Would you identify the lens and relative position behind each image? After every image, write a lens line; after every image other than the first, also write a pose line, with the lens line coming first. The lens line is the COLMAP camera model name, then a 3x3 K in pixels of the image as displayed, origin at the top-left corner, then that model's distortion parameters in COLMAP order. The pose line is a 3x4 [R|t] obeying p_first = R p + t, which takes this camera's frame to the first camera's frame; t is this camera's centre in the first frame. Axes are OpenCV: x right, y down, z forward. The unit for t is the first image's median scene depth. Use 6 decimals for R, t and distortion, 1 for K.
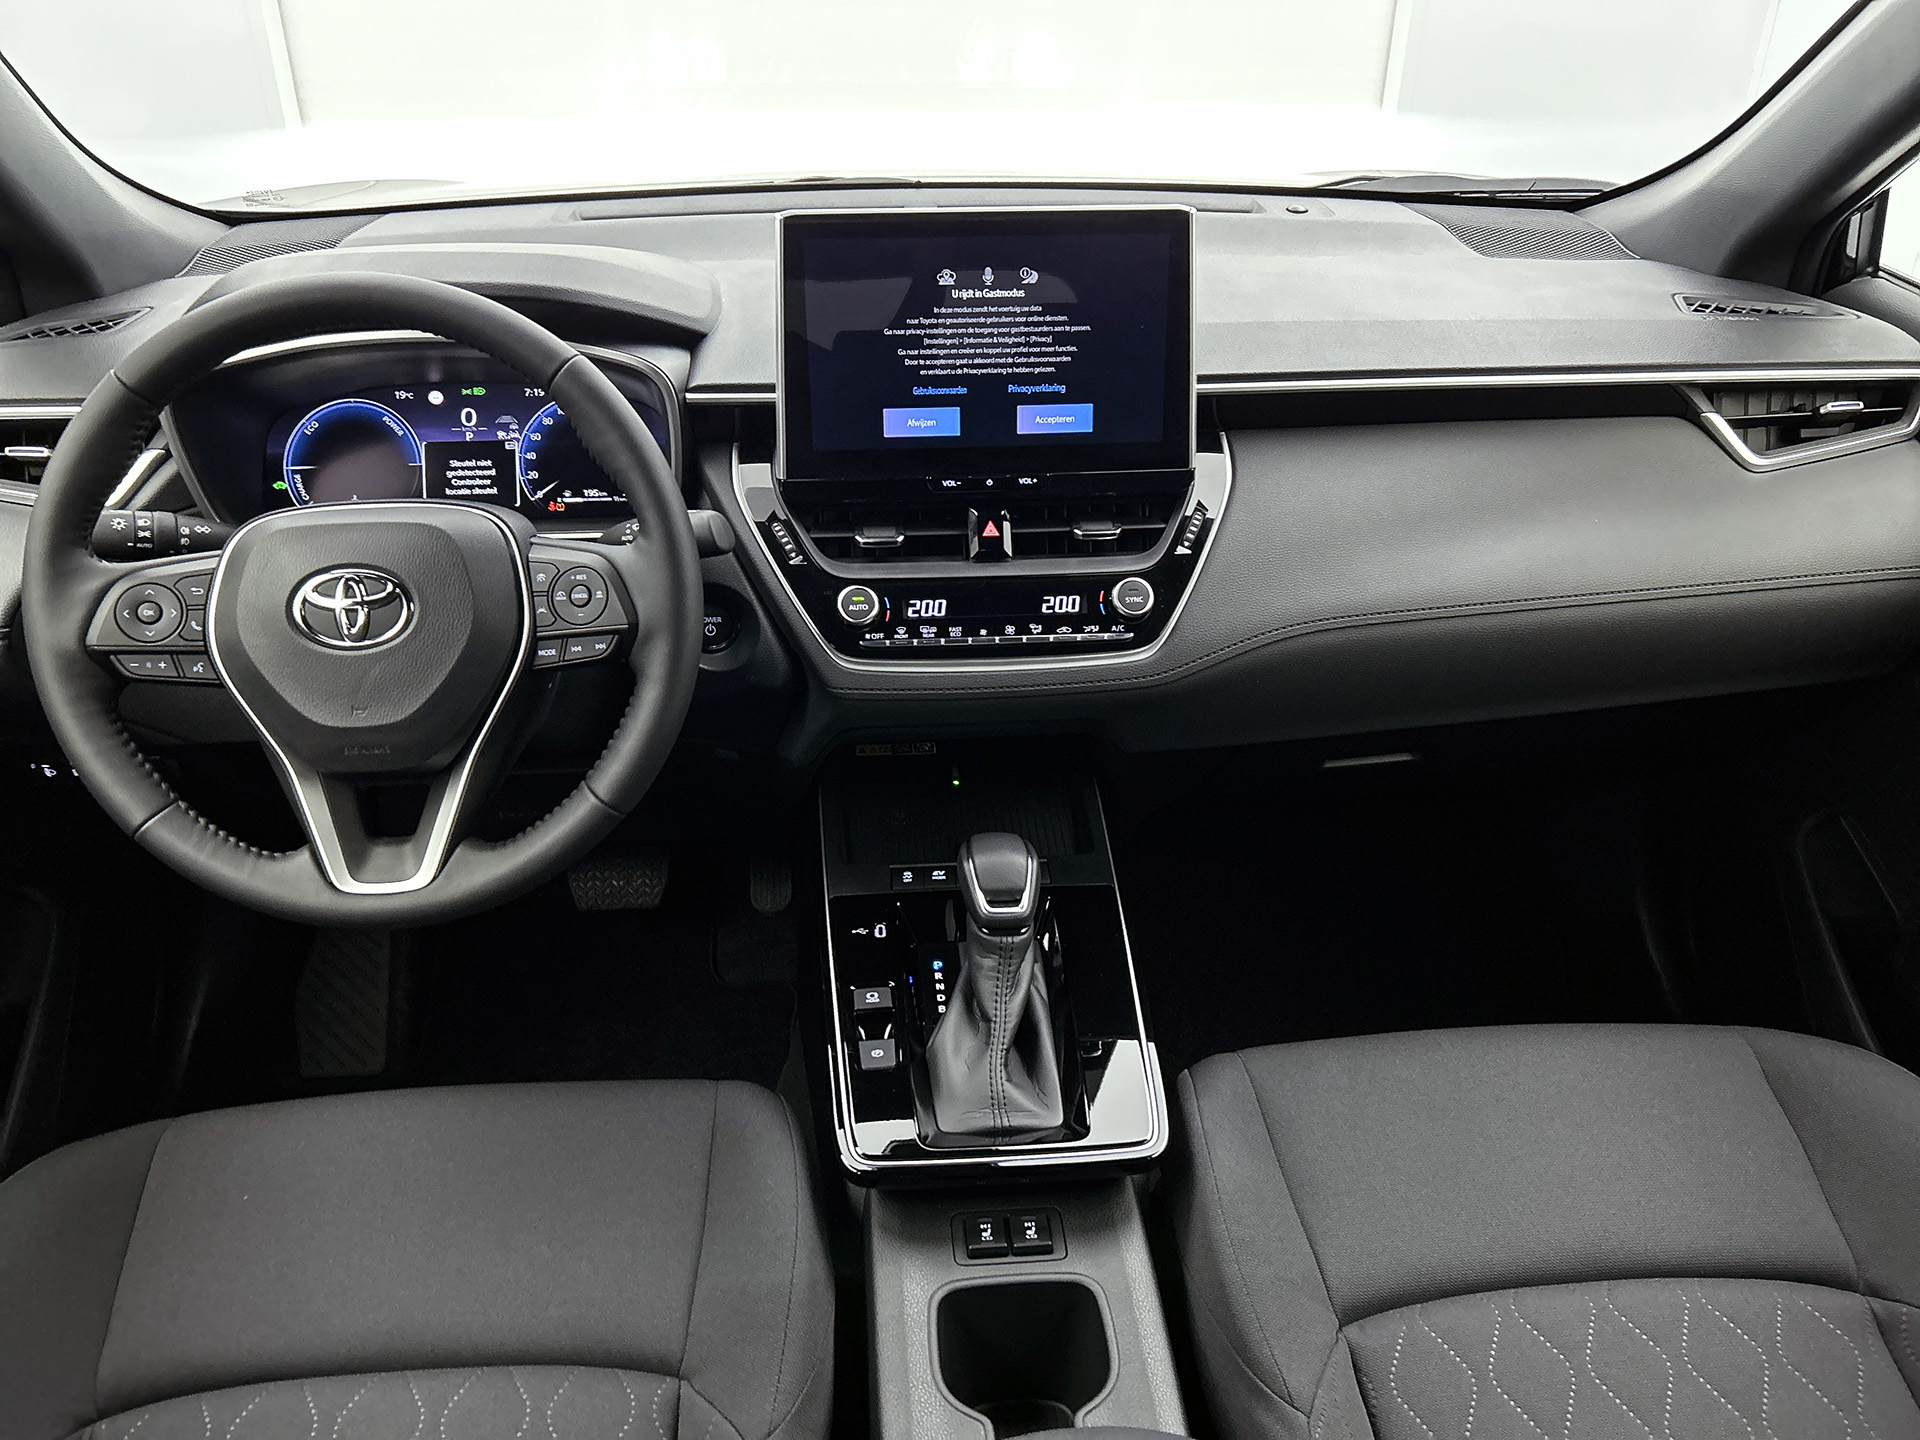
lens RADIAL K [[1531.7, 0, 949.1], [0, 1531.7, 709.6], [0, 0, 1]] dist [0.100576, -0.106462]
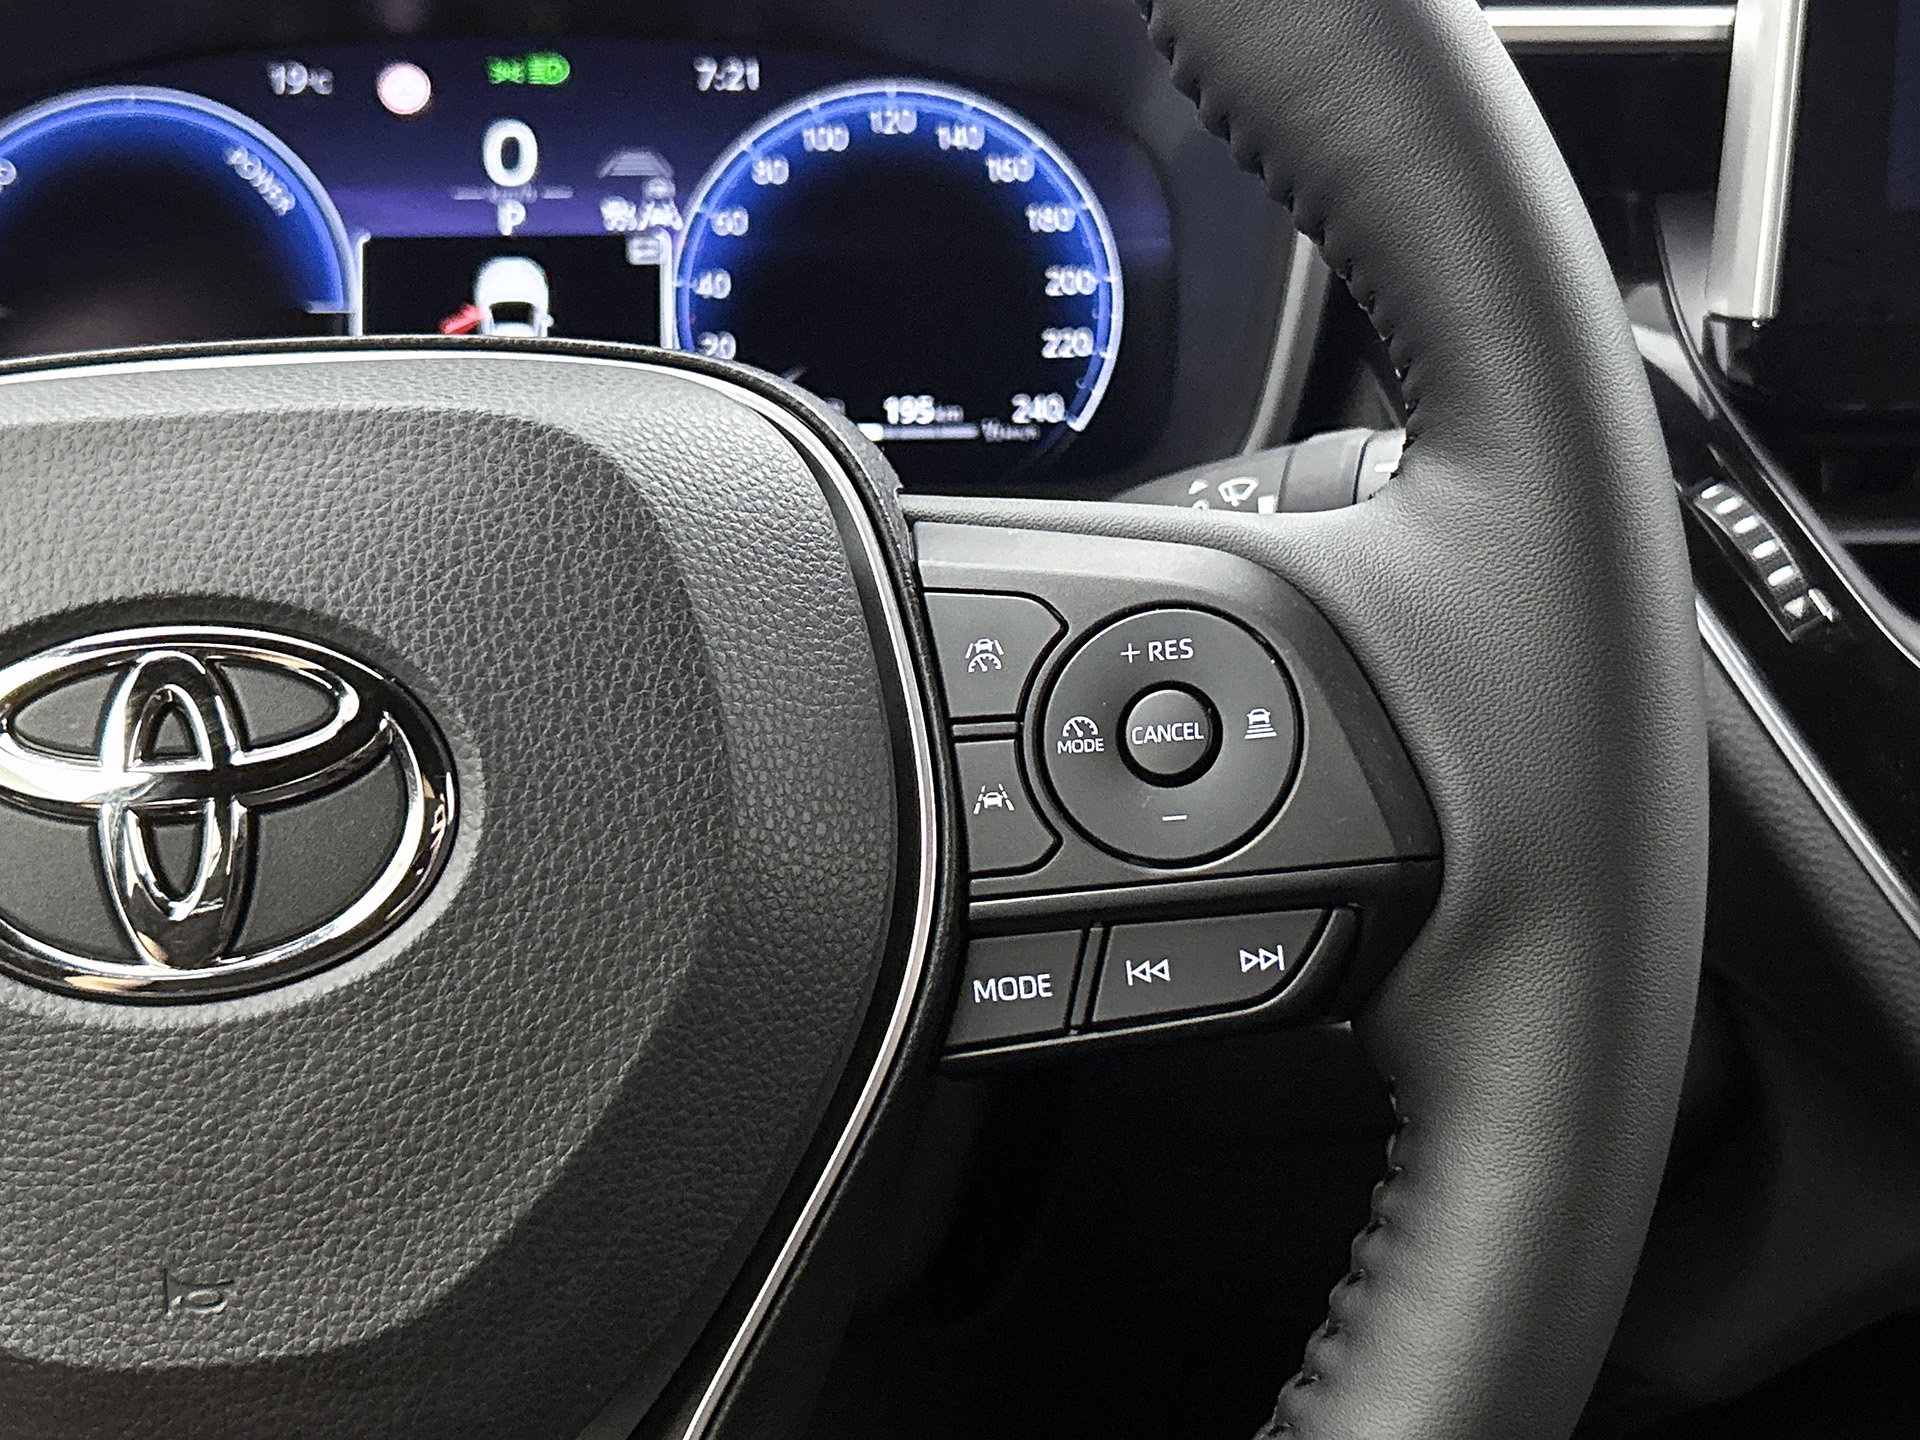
lens RADIAL K [[2790.5, 0, 1080.1], [0, 2790.5, 723.7], [0, 0, 1]] dist [0.250231, -0.915210]
pose [[0.999913, -0.012722, -0.003484, -0.248180], [0.012340, 0.995533, -0.093609, -0.036964], [0.004660, 0.093558, 0.995603, 0.587803]]
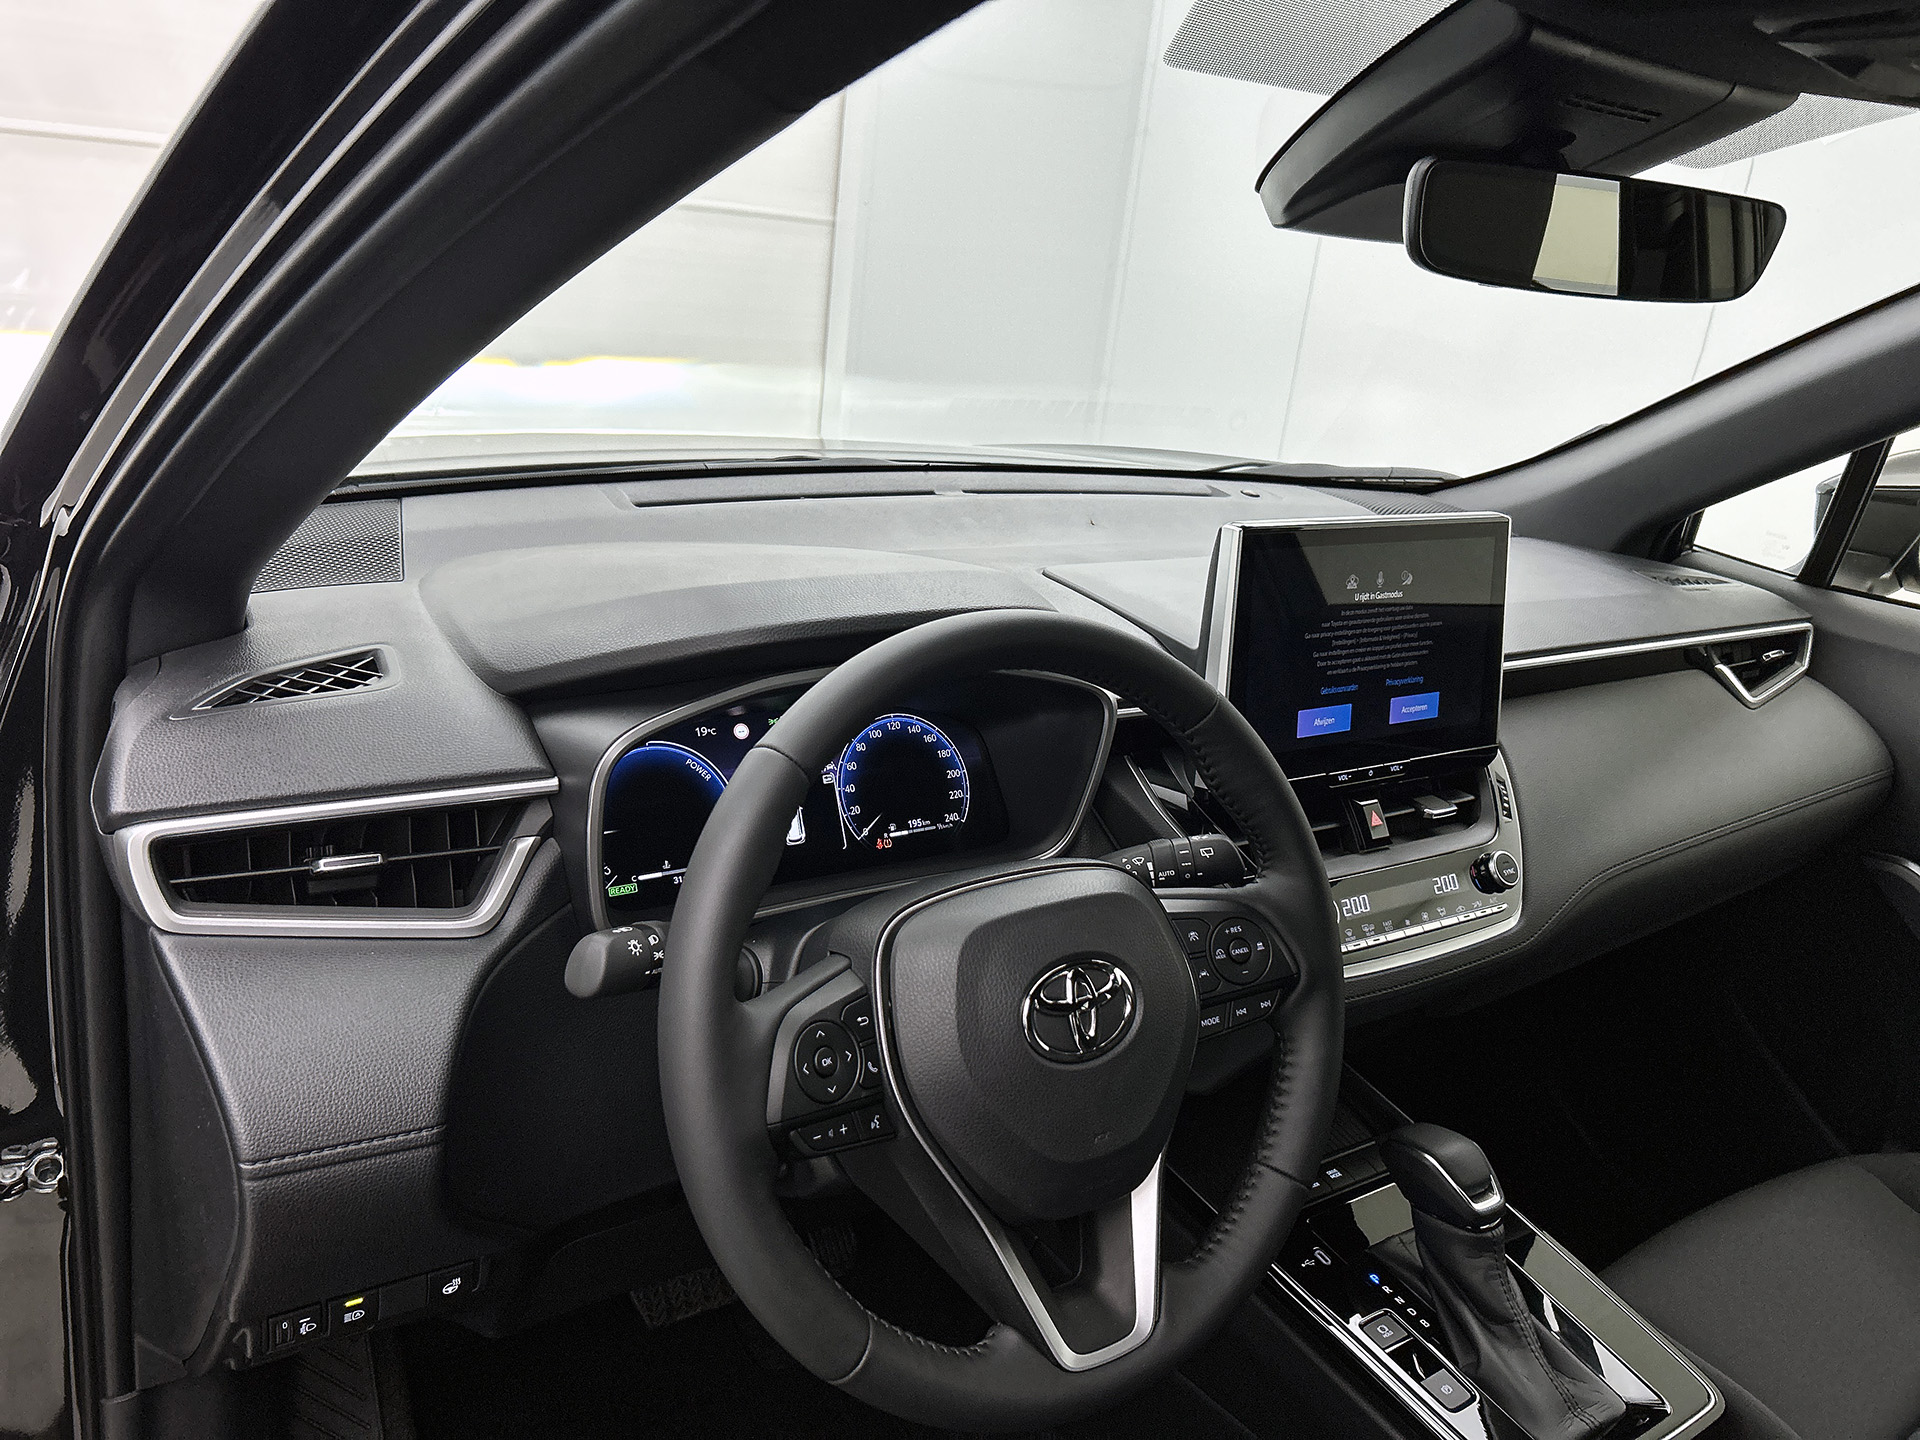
lens RADIAL K [[1531.7, 0, 949.1], [0, 1531.7, 709.6], [0, 0, 1]] dist [0.100576, -0.106462]
pose [[0.853008, -0.074305, 0.516581, -0.826799], [0.140706, 0.985904, -0.090529, -0.153246], [-0.502573, 0.149908, 0.851439, 0.298070]]
